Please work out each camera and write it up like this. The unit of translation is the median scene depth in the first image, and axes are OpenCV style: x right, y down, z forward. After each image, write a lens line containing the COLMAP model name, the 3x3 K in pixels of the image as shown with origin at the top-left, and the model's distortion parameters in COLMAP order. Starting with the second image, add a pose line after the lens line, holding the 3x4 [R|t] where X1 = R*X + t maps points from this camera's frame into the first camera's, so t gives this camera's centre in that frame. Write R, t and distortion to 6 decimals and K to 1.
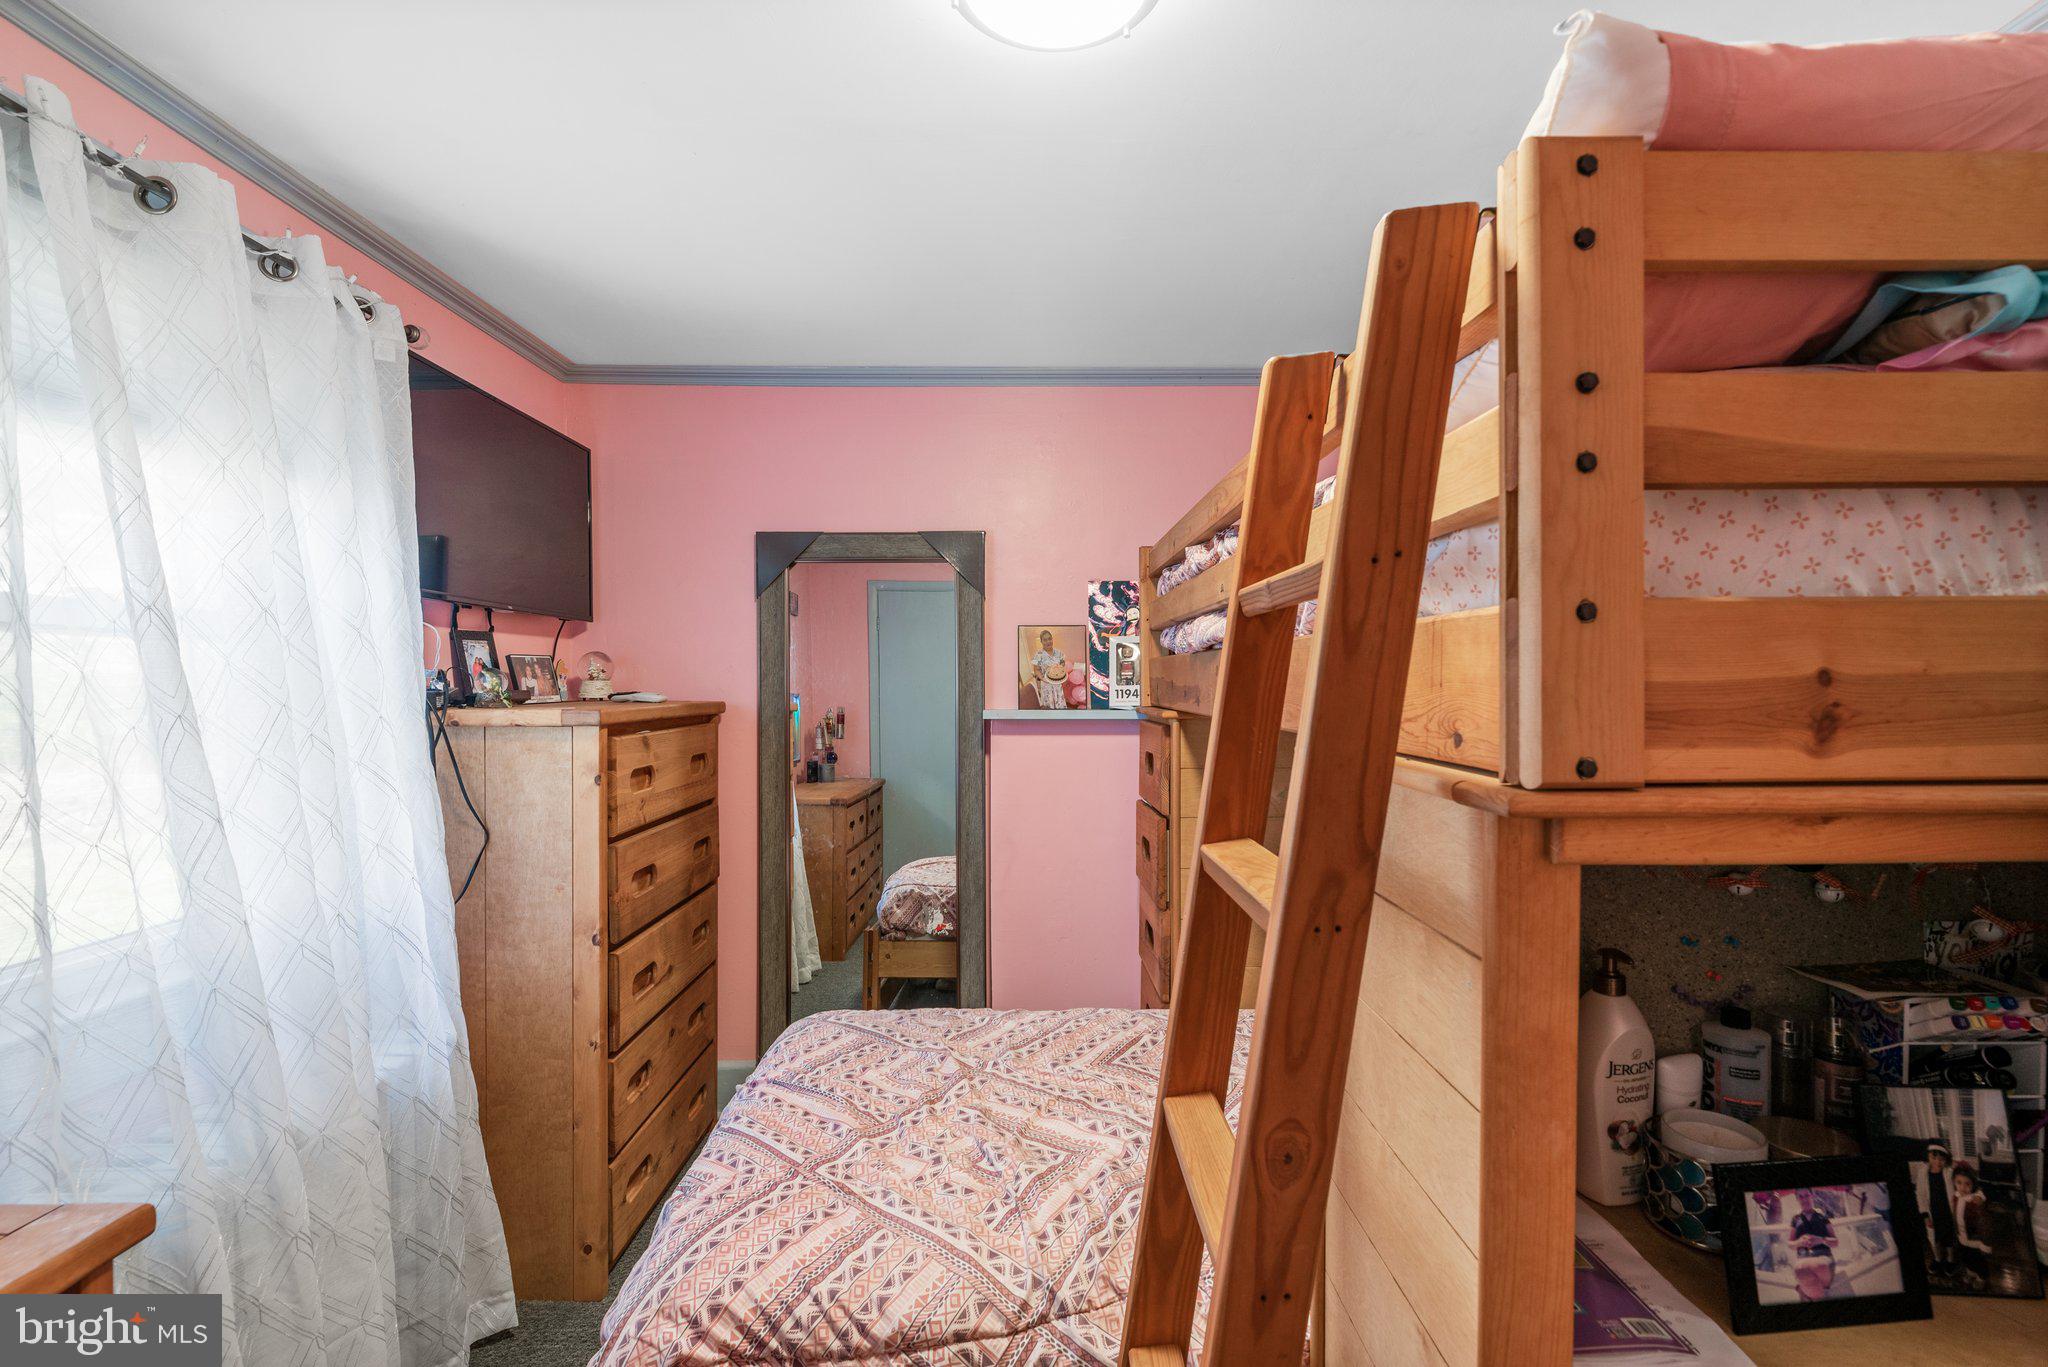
lens RADIAL K [[909.5, 0, 1032.4], [0, 909.5, 690.6], [0, 0, 1]] dist [-0.001839, -0.000255]
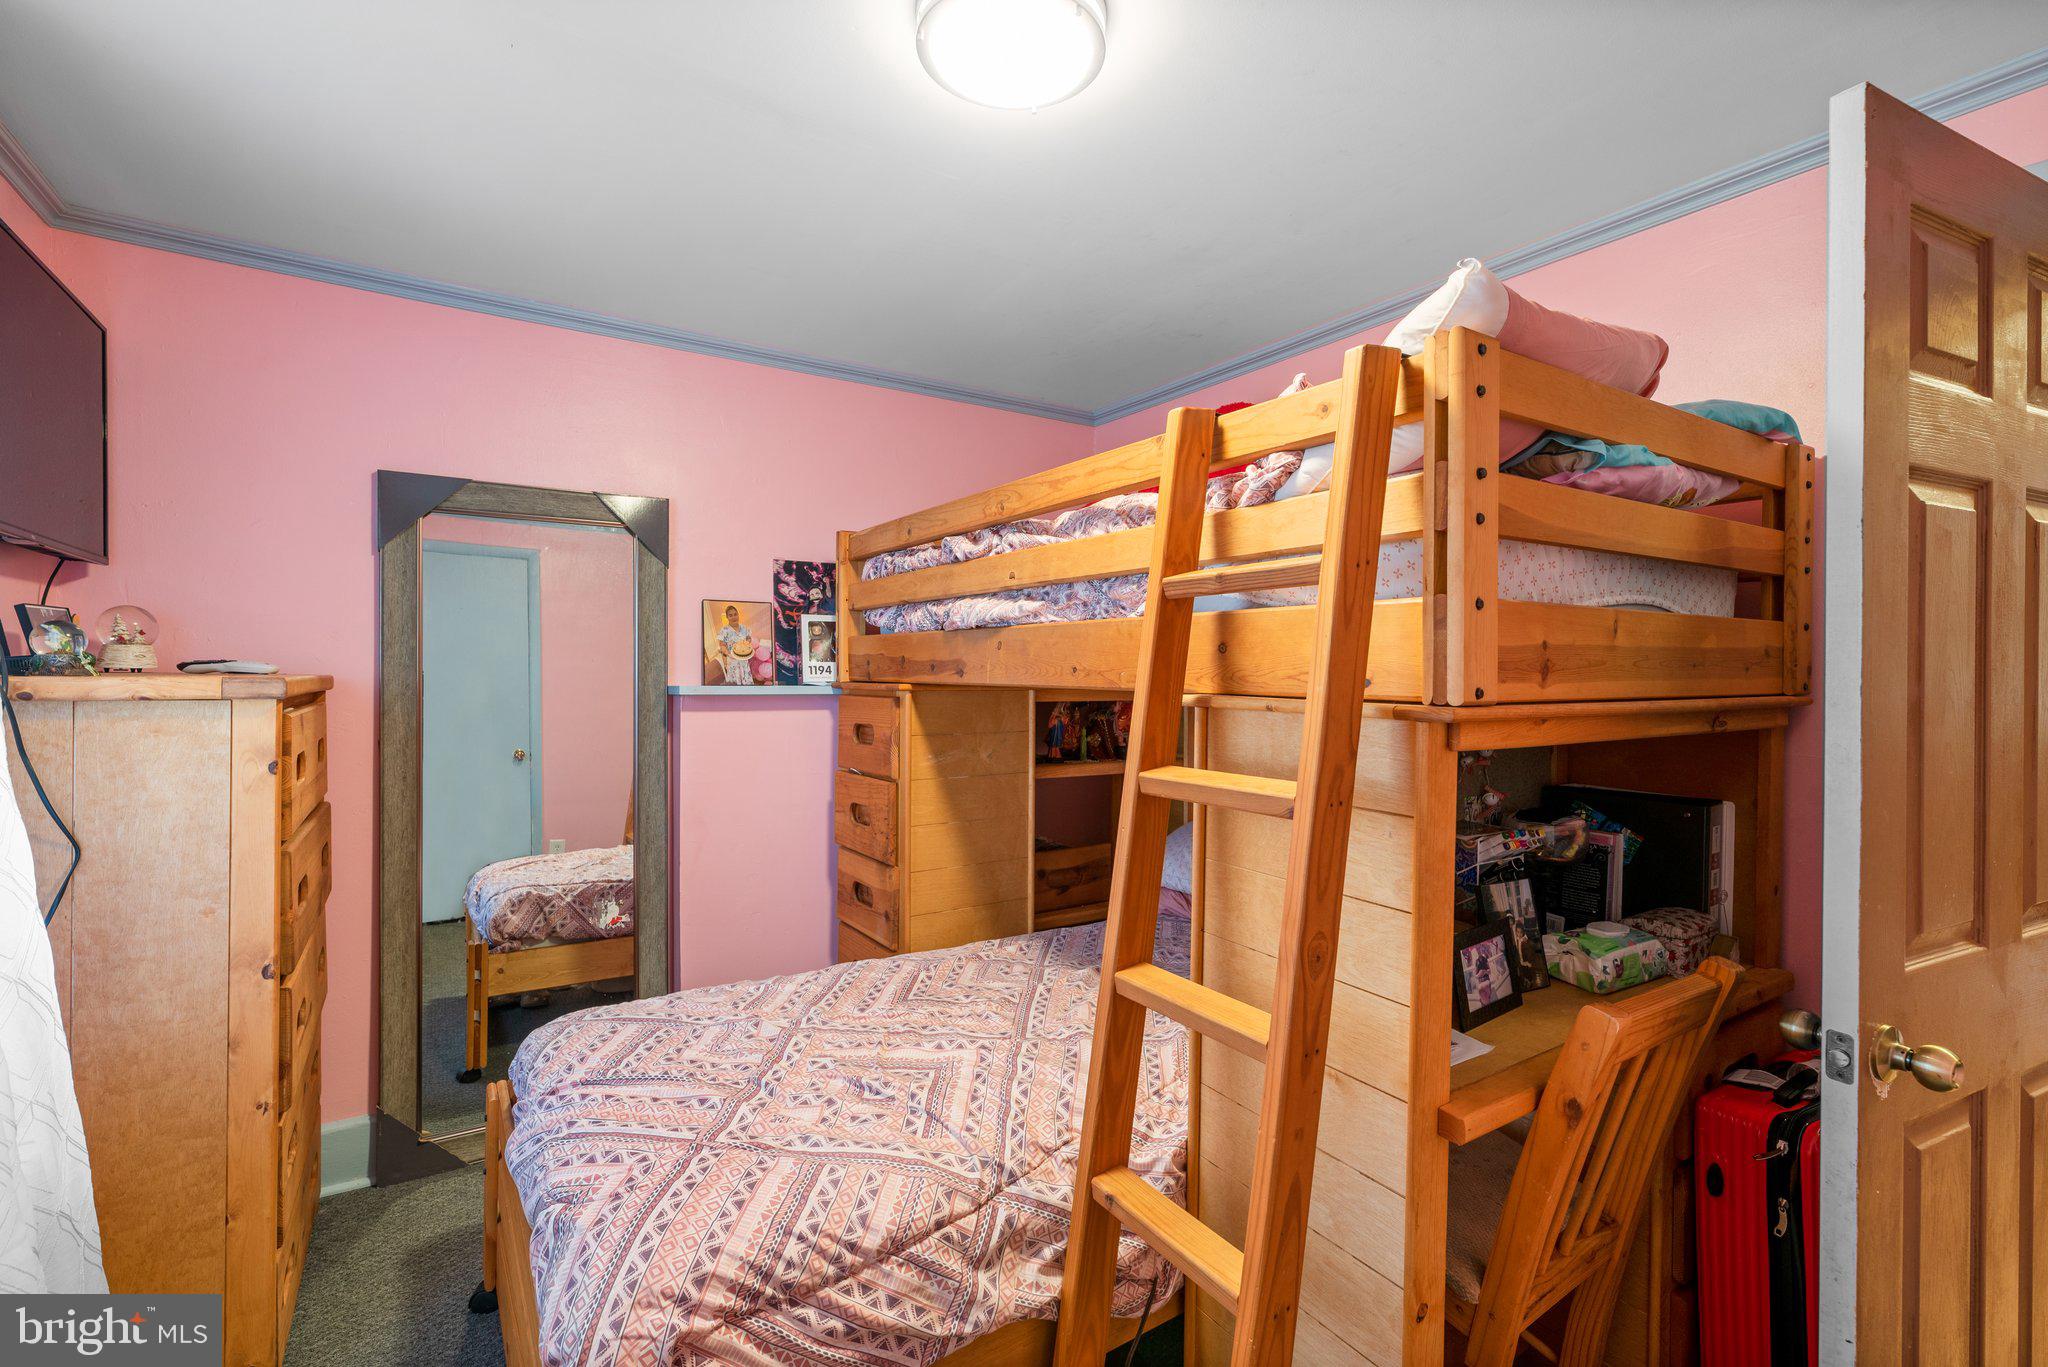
lens RADIAL K [[904.7, 0, 1022.5], [0, 904.7, 676.9], [0, 0, 1]] dist [0.000951, -0.000585]
pose [[0.851234, 0.005602, 0.524756, -0.424960], [-0.003839, 0.999983, -0.004447, 0.026218], [-0.524772, 0.001771, 0.851241, -0.008643]]
